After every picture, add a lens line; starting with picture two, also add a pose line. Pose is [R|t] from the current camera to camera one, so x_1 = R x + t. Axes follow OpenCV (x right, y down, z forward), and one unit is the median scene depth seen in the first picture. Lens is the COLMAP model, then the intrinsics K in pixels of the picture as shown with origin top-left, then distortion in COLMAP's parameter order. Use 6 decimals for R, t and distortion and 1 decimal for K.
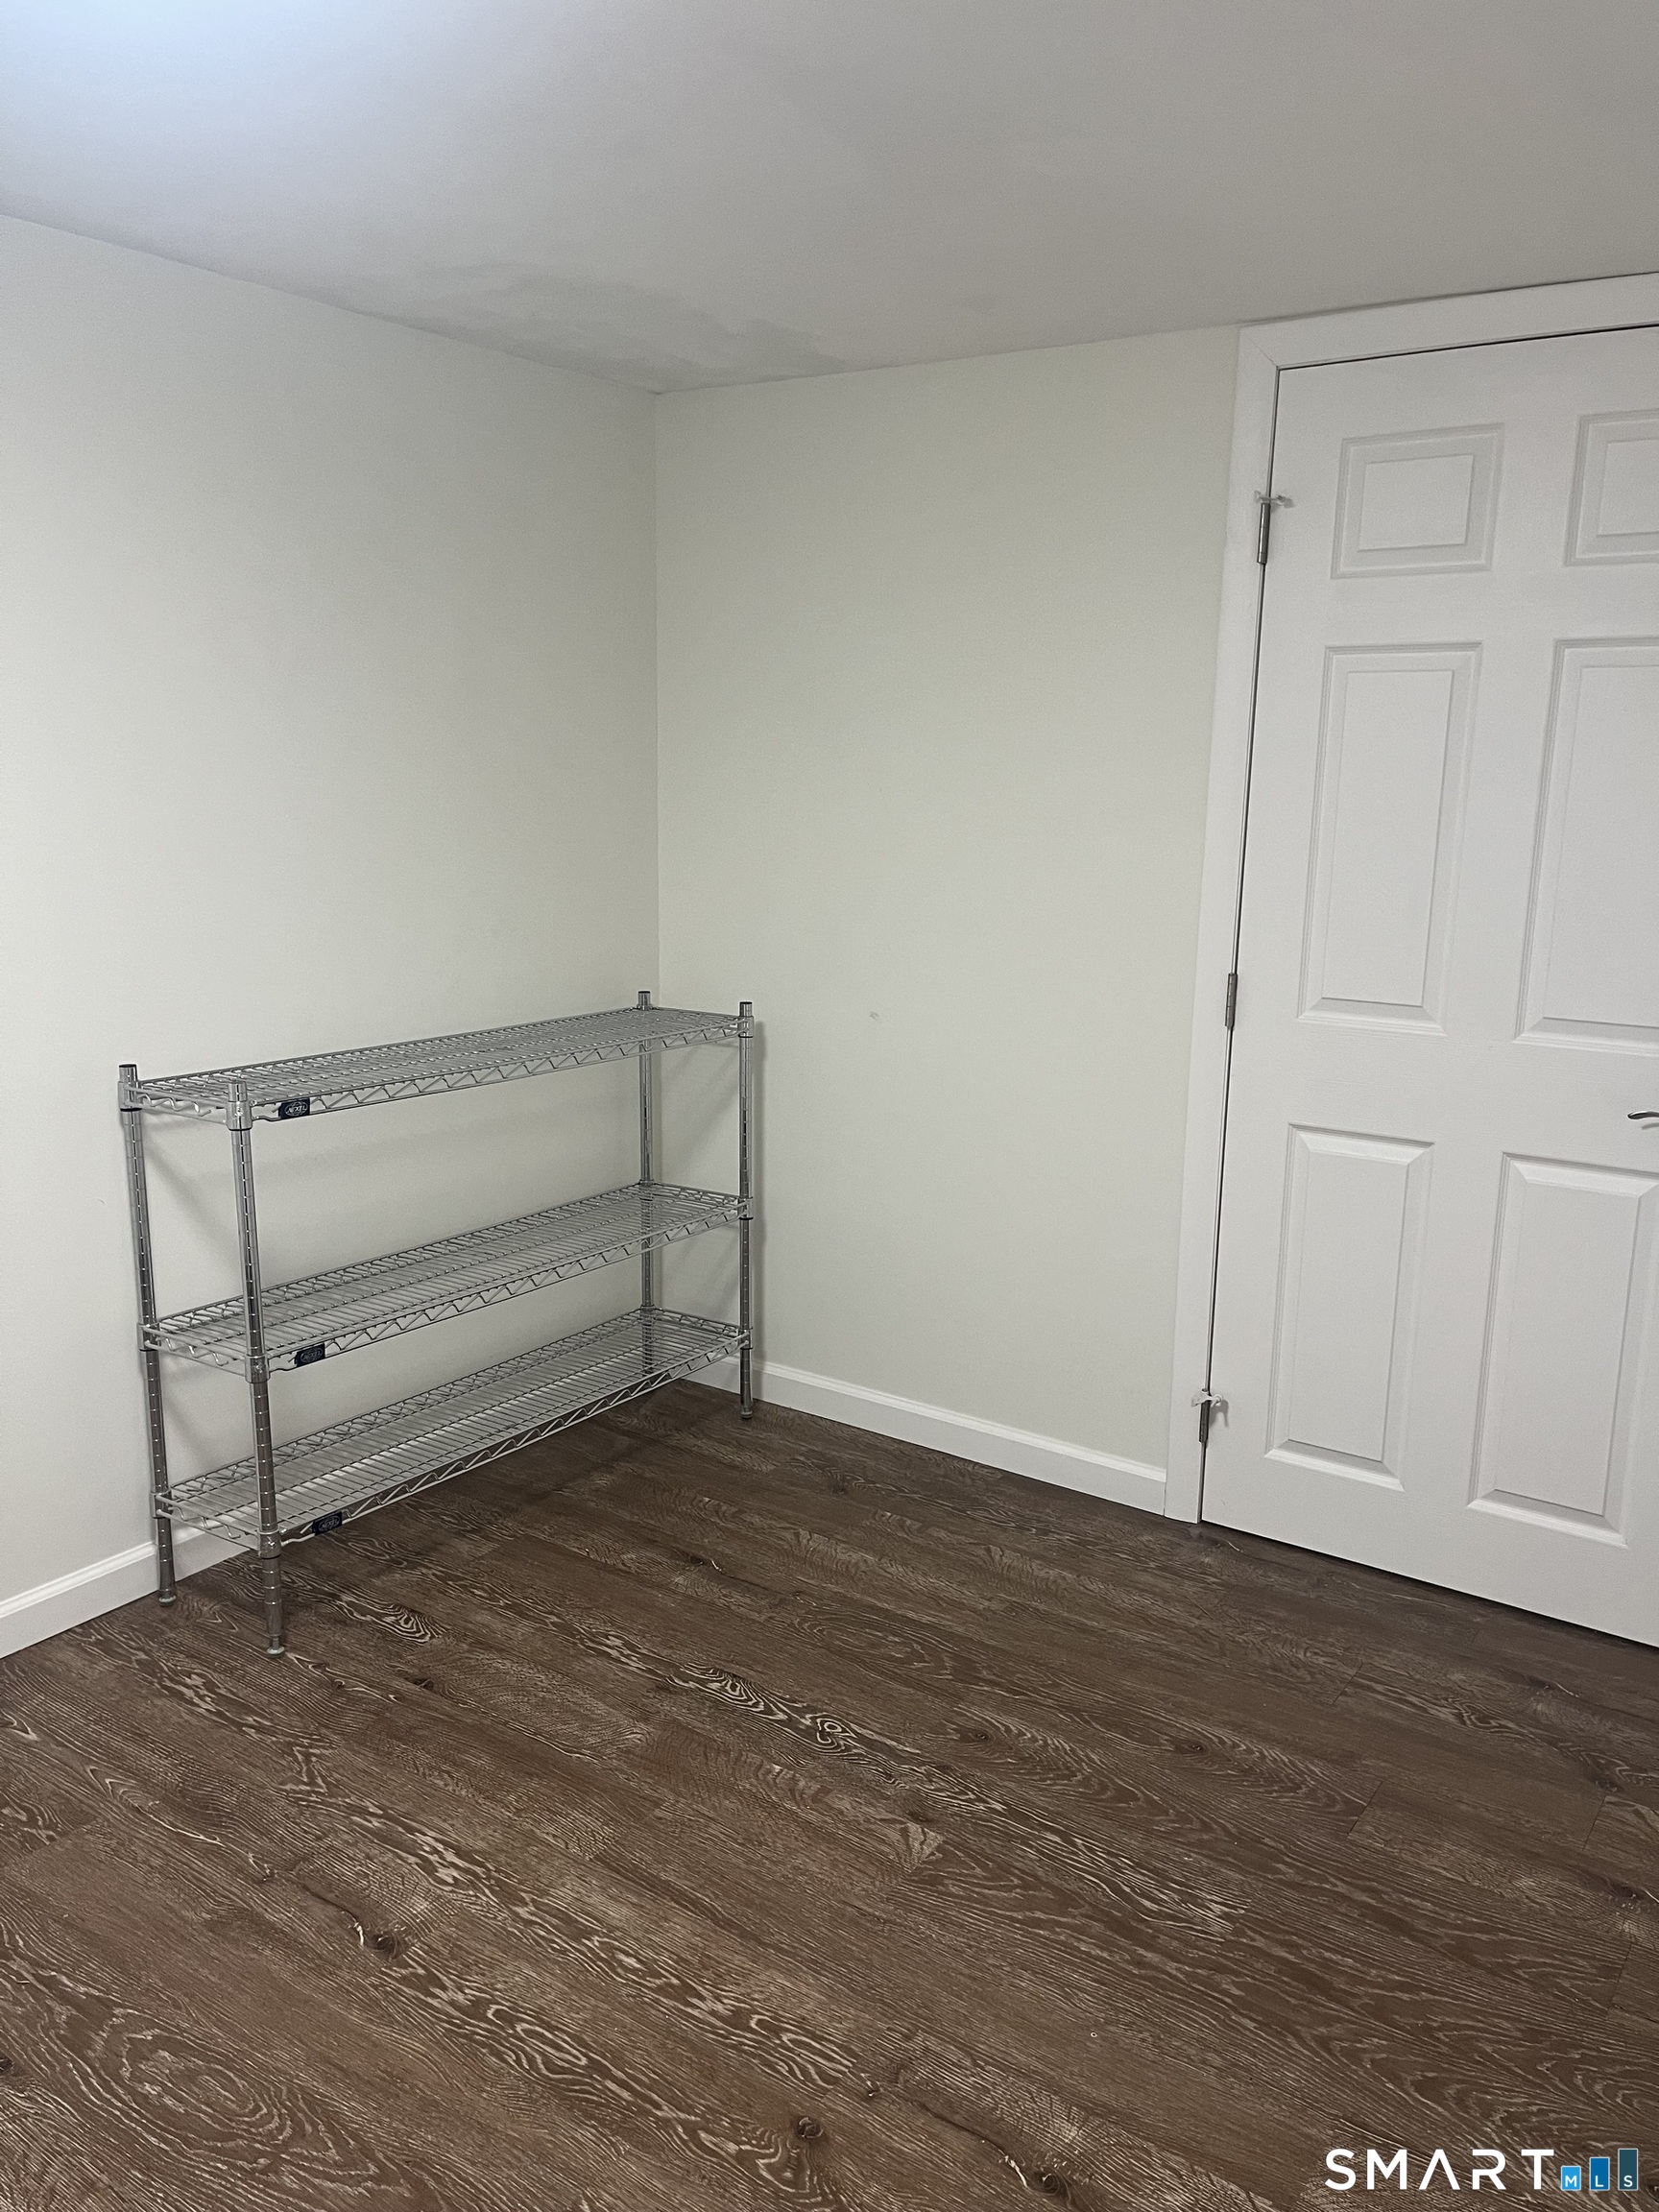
lens RADIAL K [[1693.1, 0, 823.7], [0, 1693.1, 1104.5], [0, 0, 1]] dist [0.059649, -0.089761]
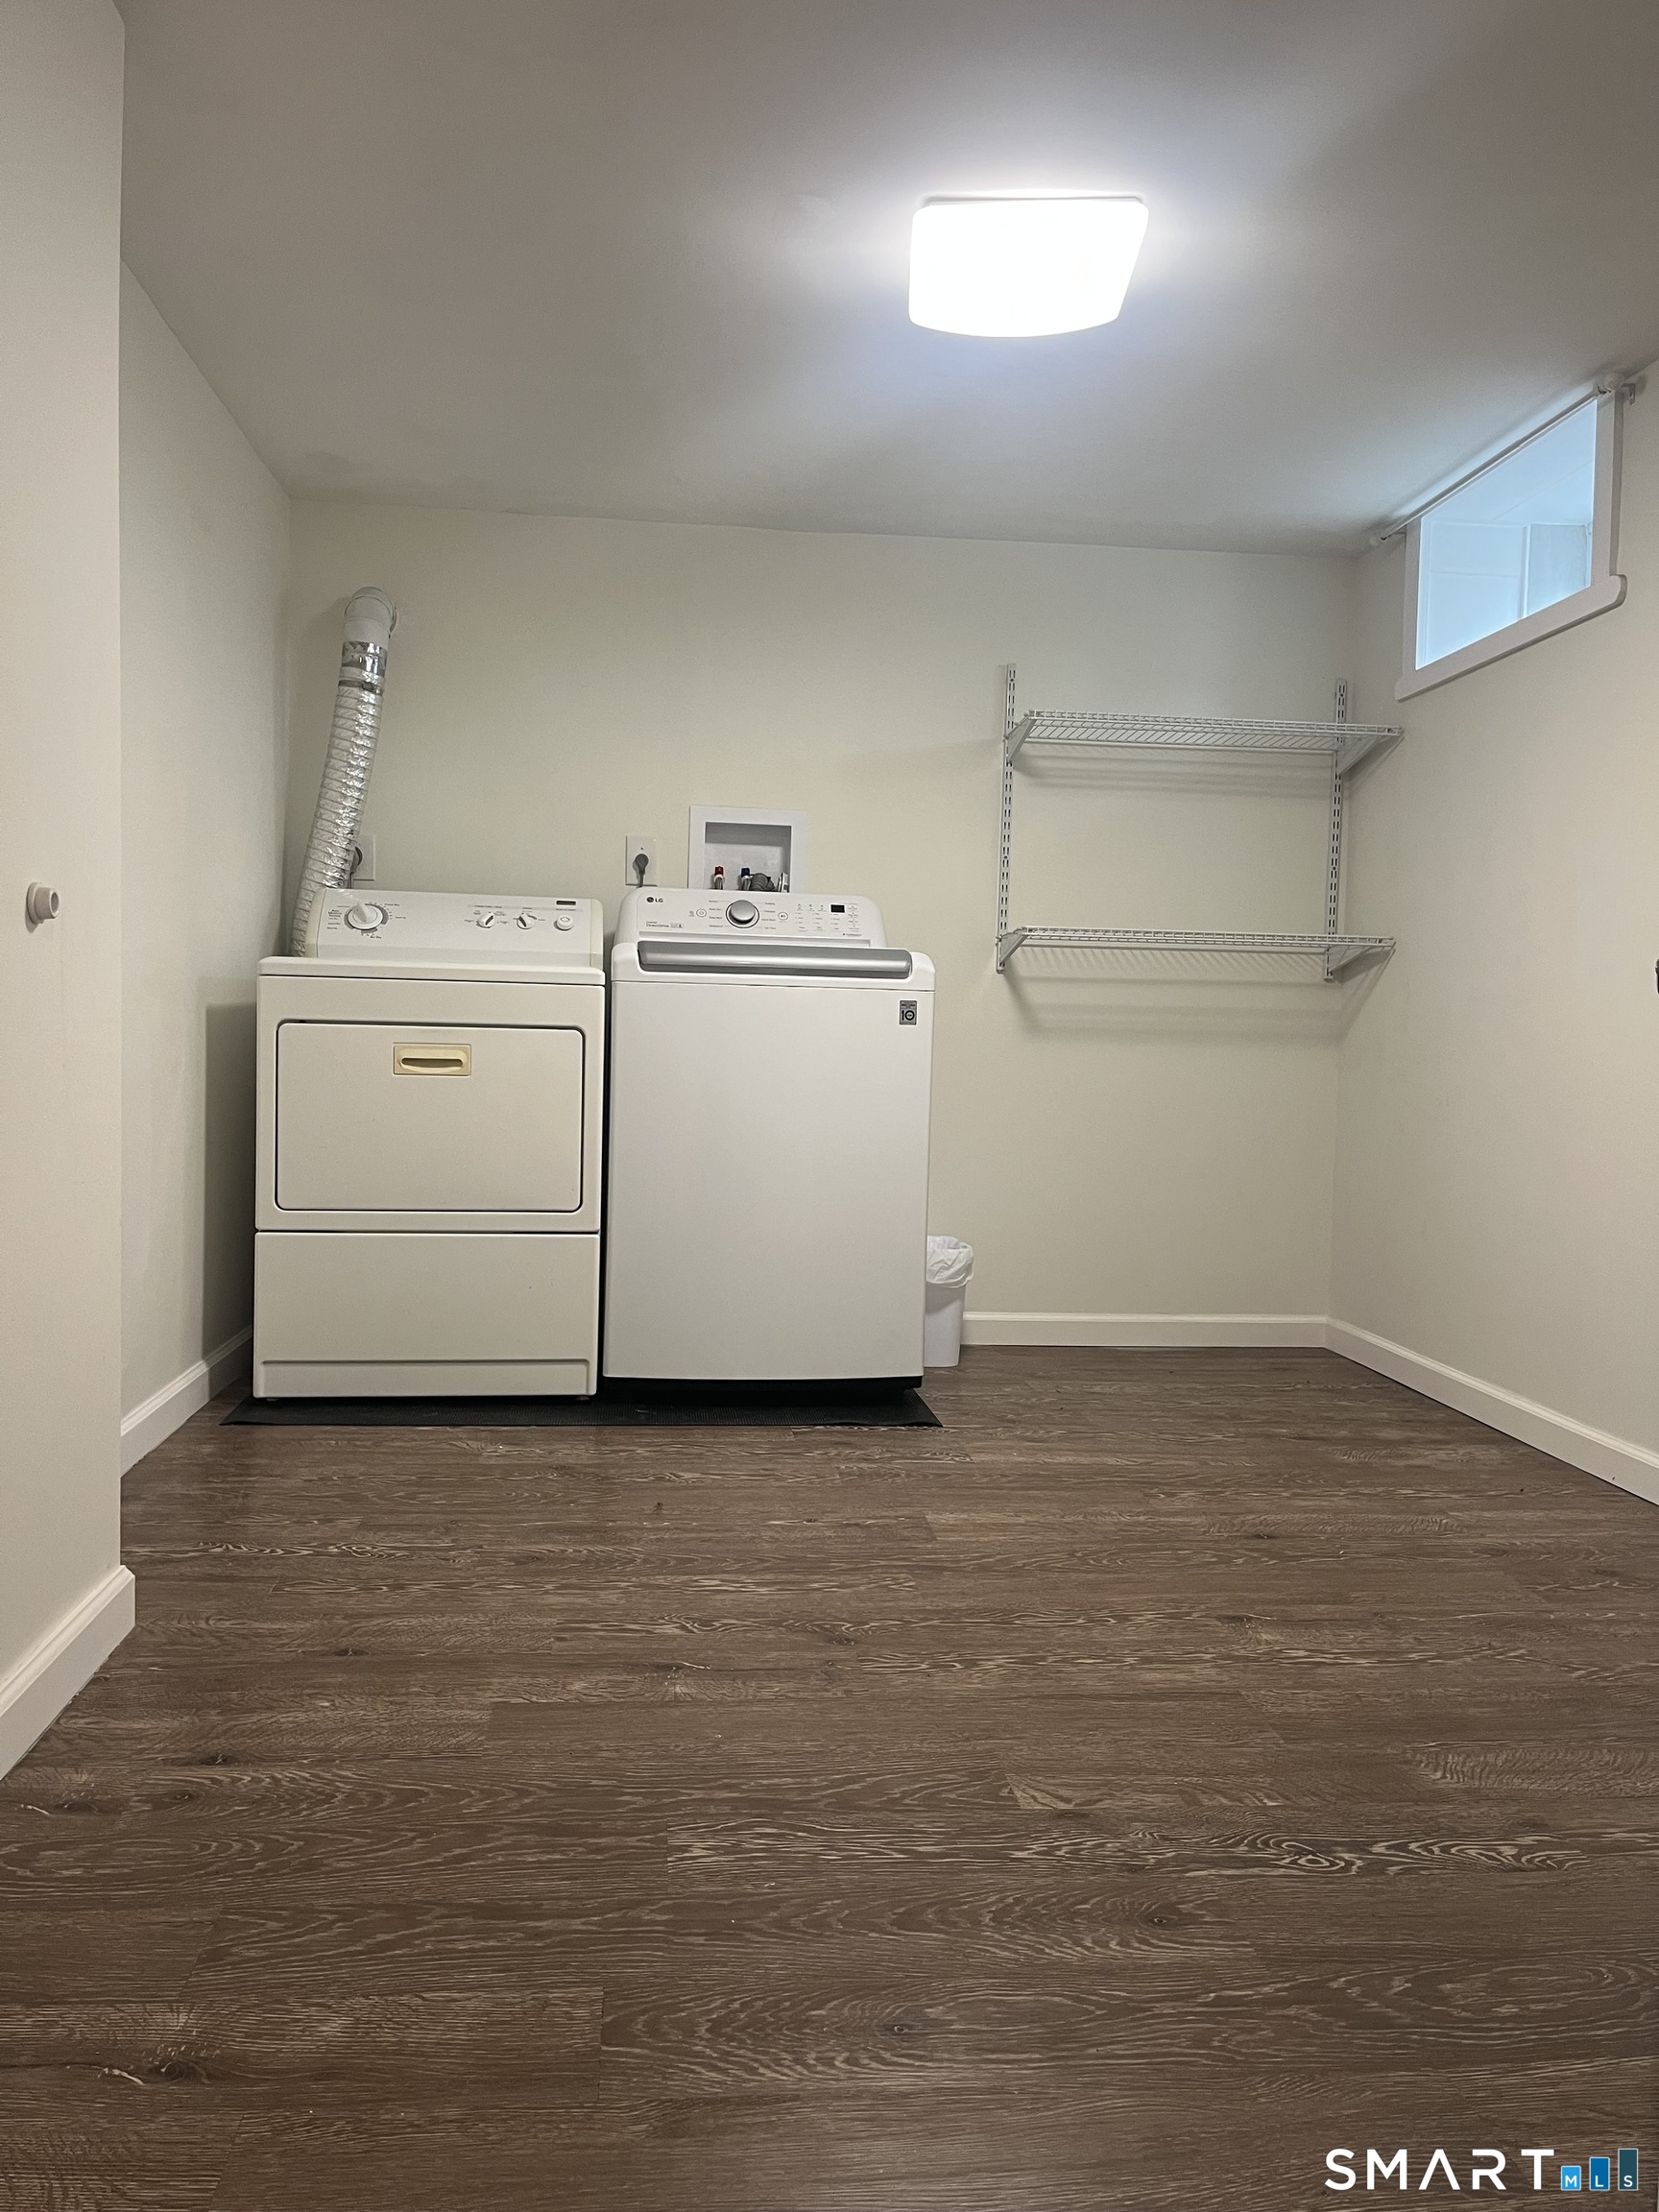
lens RADIAL K [[1693.1, 0, 826.3], [0, 1693.1, 1107.5], [0, 0, 1]] dist [0.059649, -0.089761]
pose [[-0.760203, -0.009294, -0.649619, 0.710894], [-0.164216, 0.970178, 0.178290, -0.019876], [0.628589, 0.242215, -0.739058, 1.553518]]
